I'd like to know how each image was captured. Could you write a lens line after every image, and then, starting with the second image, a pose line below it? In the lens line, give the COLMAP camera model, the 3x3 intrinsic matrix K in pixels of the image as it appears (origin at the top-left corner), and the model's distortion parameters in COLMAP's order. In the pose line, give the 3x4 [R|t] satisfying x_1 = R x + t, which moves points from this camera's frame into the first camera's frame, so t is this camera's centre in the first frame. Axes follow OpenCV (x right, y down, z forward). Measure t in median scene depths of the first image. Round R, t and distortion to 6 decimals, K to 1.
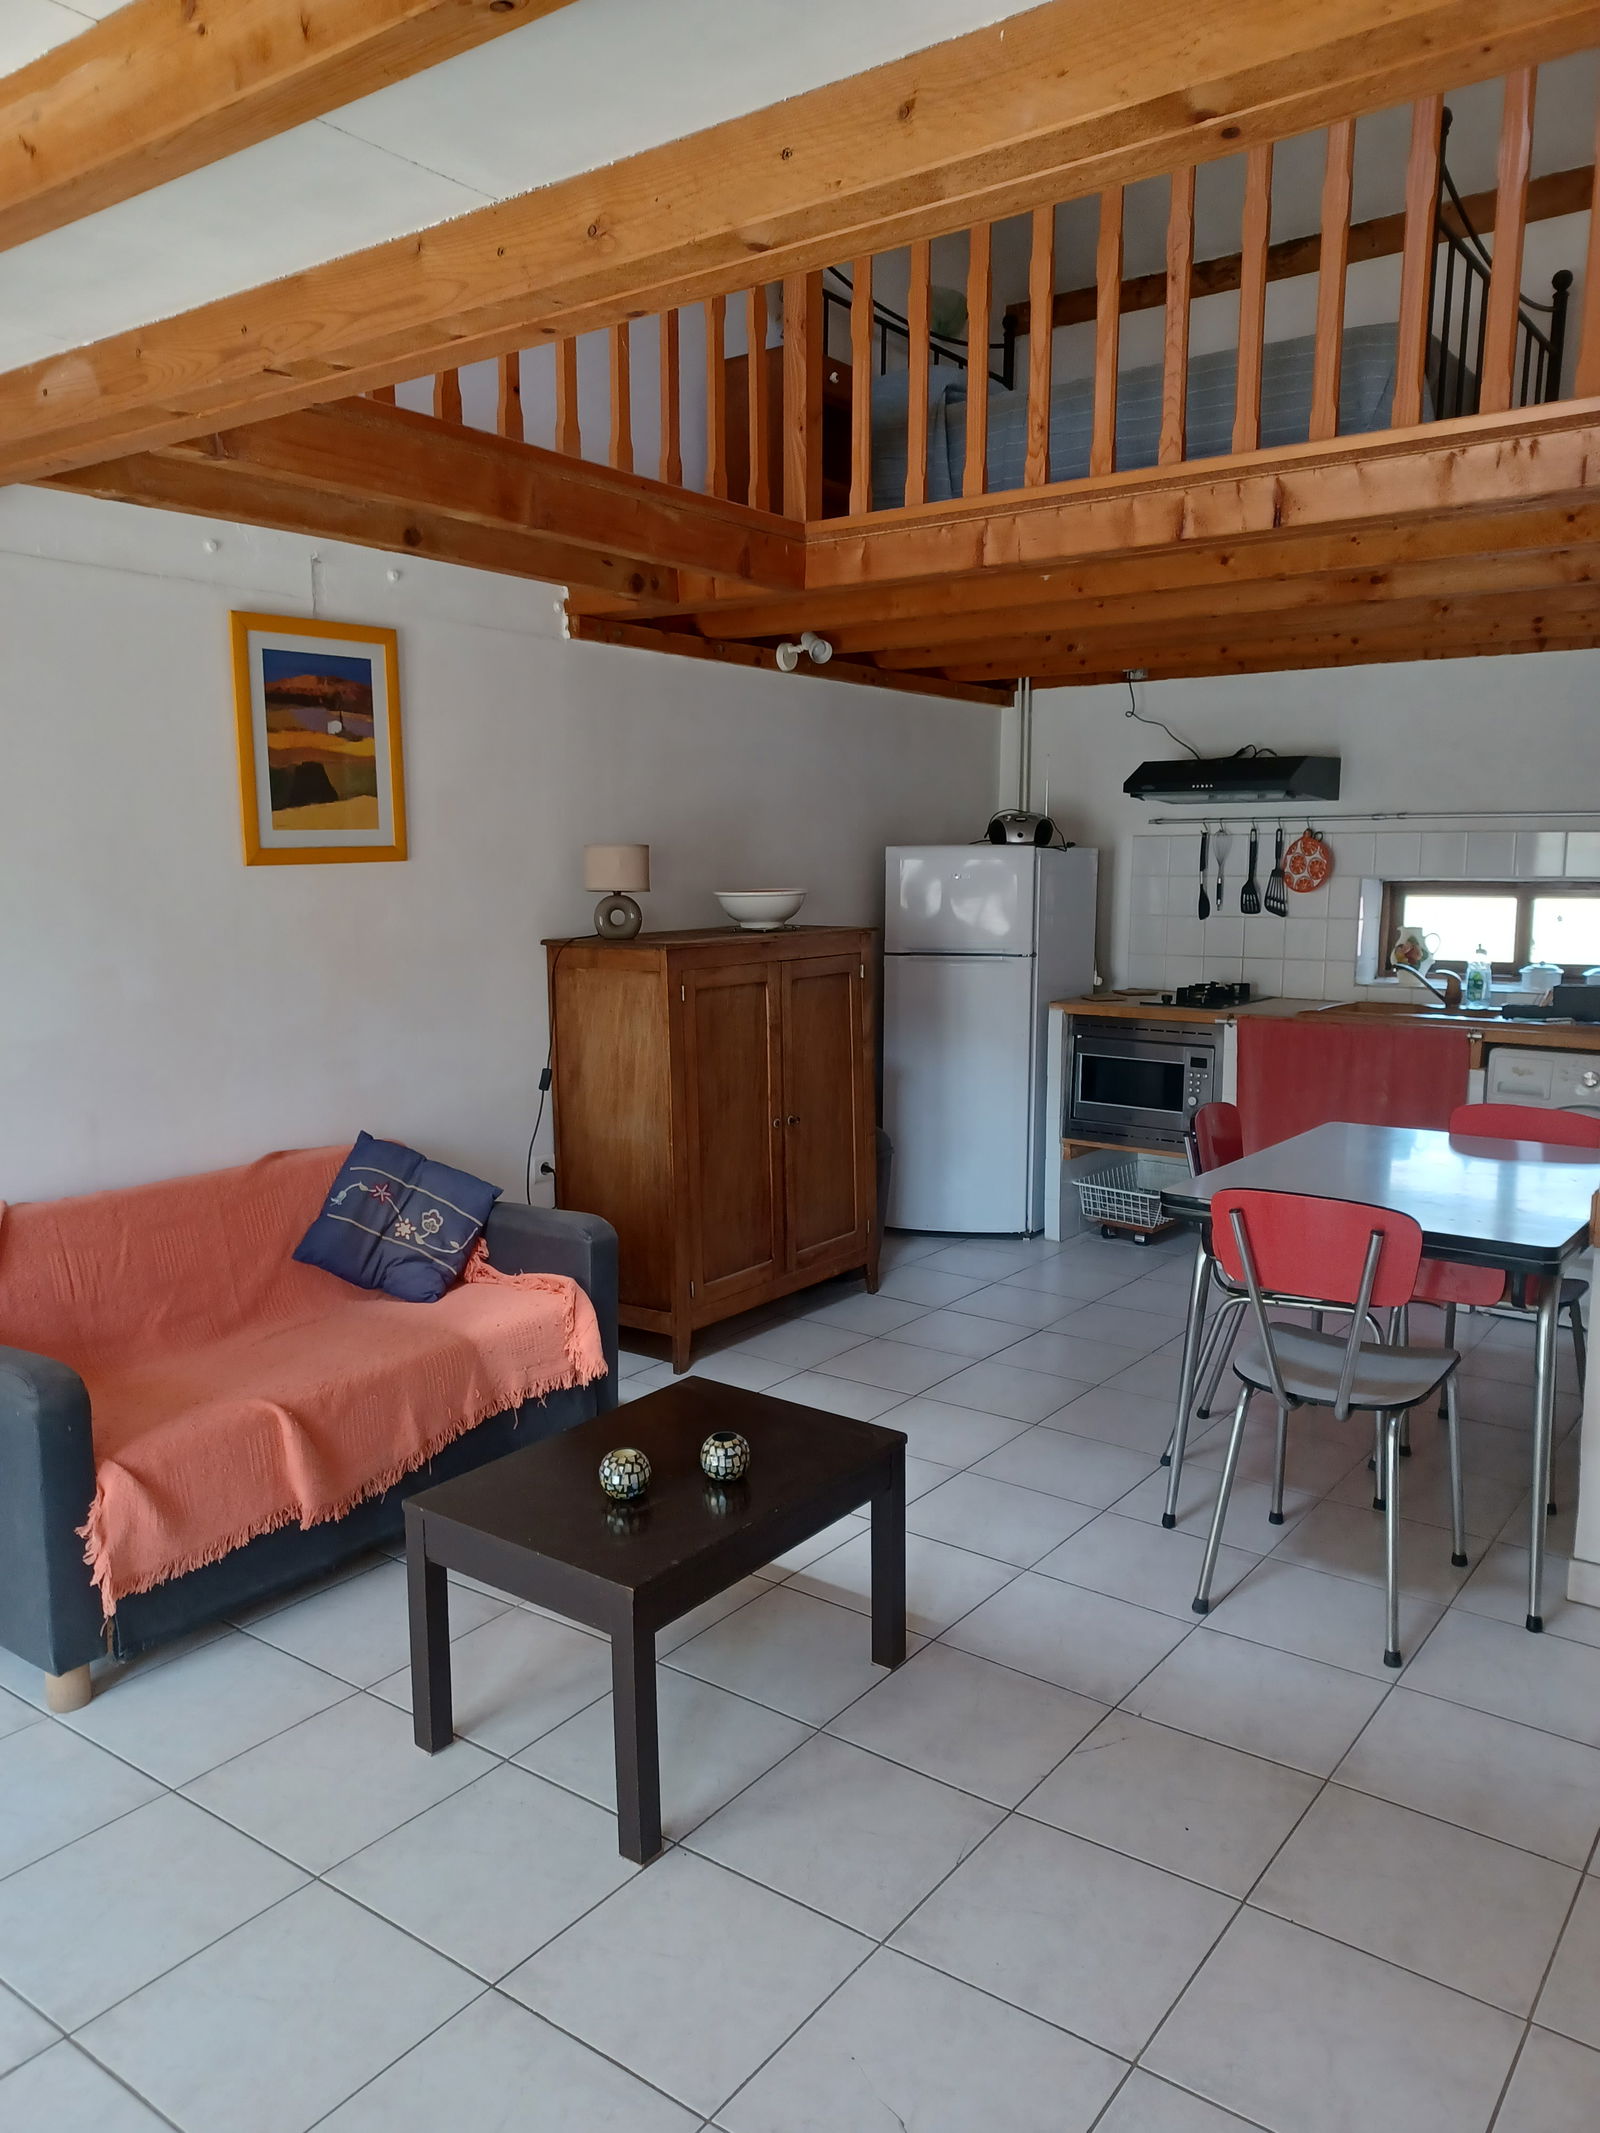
lens RADIAL K [[1531.7, 0, 804.2], [0, 1531.7, 1070.0], [0, 0, 1]] dist [-0.002374, 0.006665]
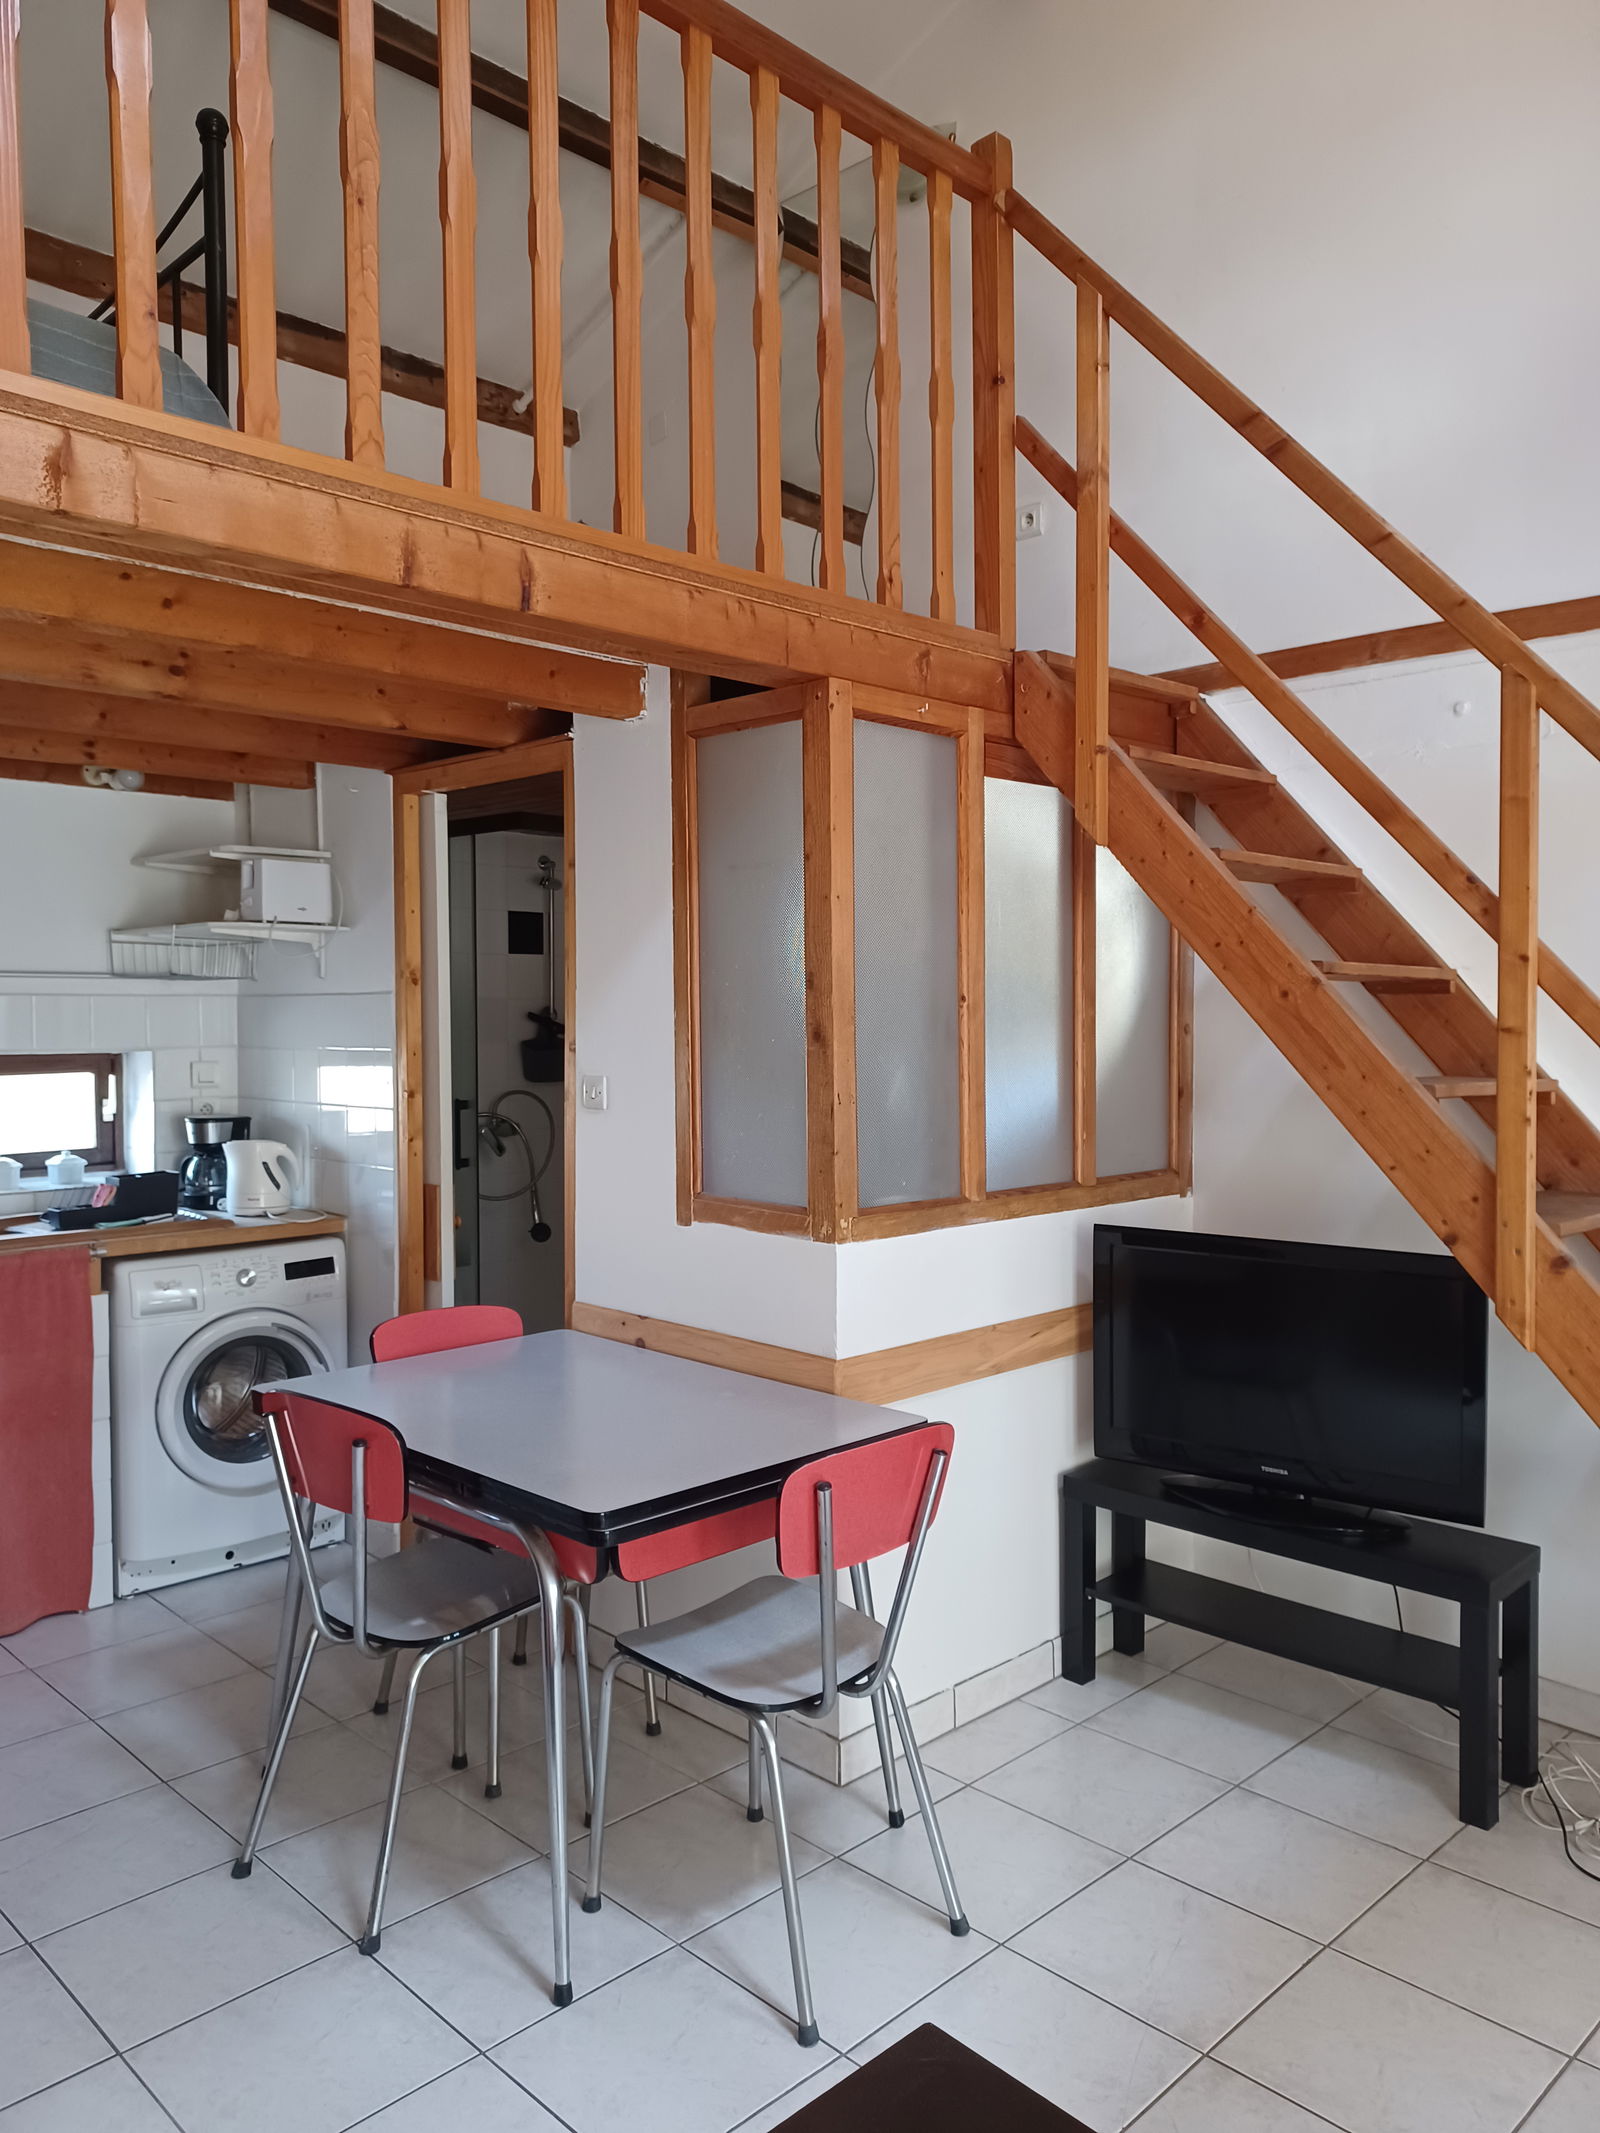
lens RADIAL K [[1531.7, 0, 804.1], [0, 1531.7, 1061.4], [0, 0, 1]] dist [-0.002374, 0.006665]
pose [[0.147563, -0.031435, 0.988553, -0.277976], [0.151034, 0.988489, 0.008888, -0.070780], [-0.977453, 0.147994, 0.150612, 0.515519]]
